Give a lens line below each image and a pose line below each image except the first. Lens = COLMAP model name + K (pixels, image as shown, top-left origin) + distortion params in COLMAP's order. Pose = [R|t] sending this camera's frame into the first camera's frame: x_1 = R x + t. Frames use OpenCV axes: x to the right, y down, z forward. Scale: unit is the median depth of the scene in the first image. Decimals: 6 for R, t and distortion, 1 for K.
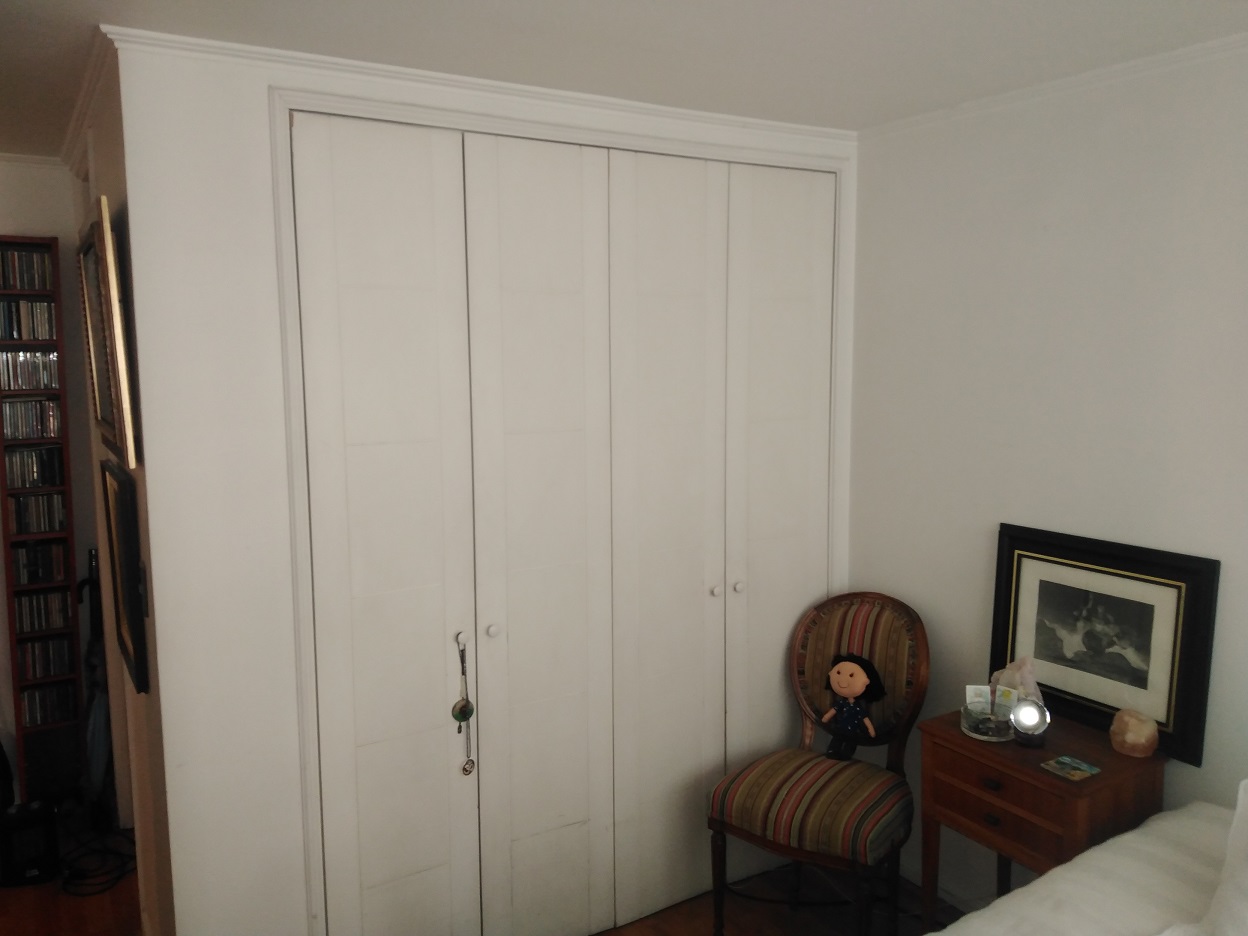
lens RADIAL K [[982.7, 0, 624.0], [0, 982.7, 468.0], [0, 0, 1]] dist [-0.005315, -0.003898]
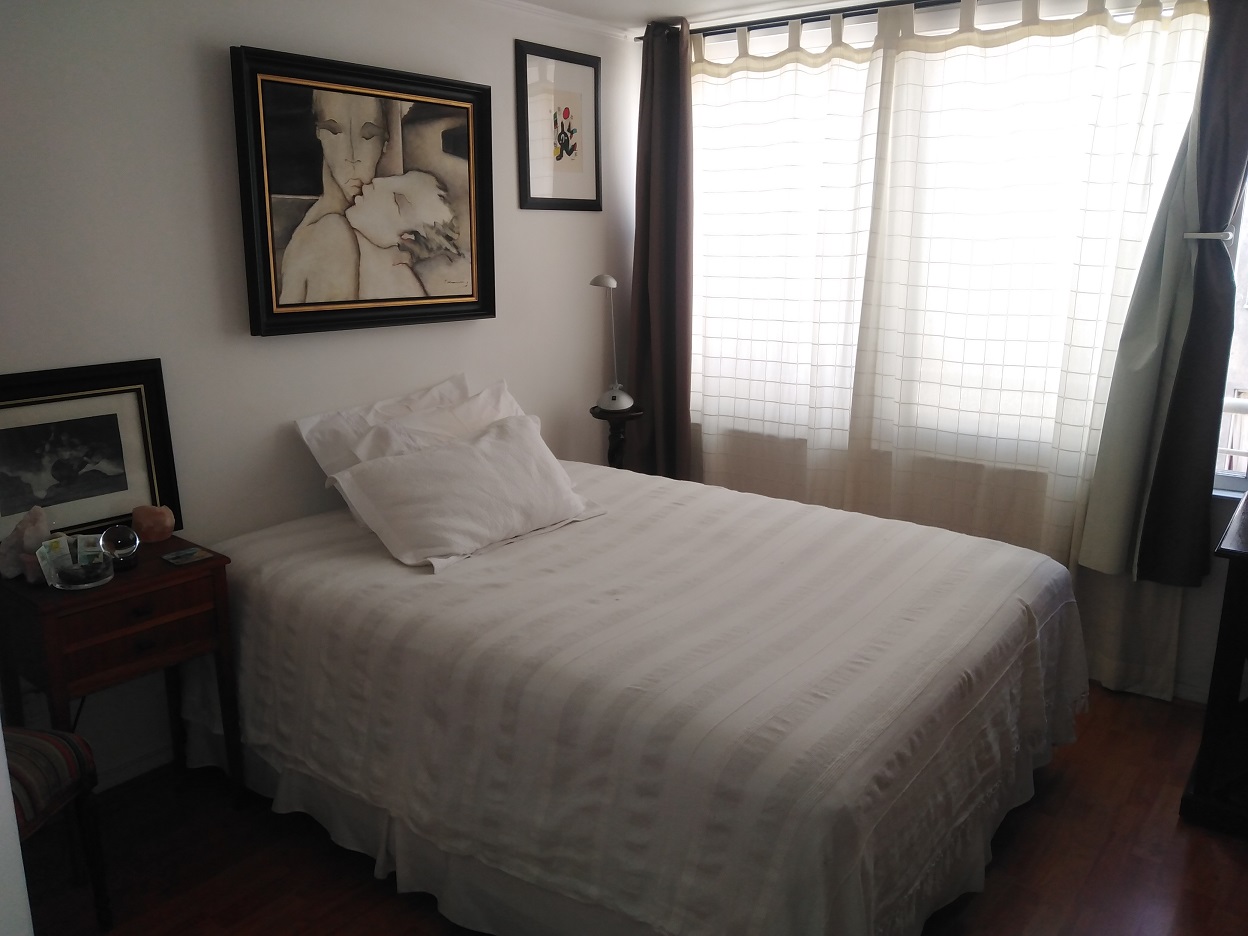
lens RADIAL K [[982.7, 0, 624.0], [0, 982.7, 468.0], [0, 0, 1]] dist [-0.005315, -0.003898]
pose [[-0.366796, -0.208223, 0.906699, -0.667844], [0.115019, 0.957002, 0.266305, -0.030459], [-0.923164, 0.201967, -0.327075, 0.809050]]
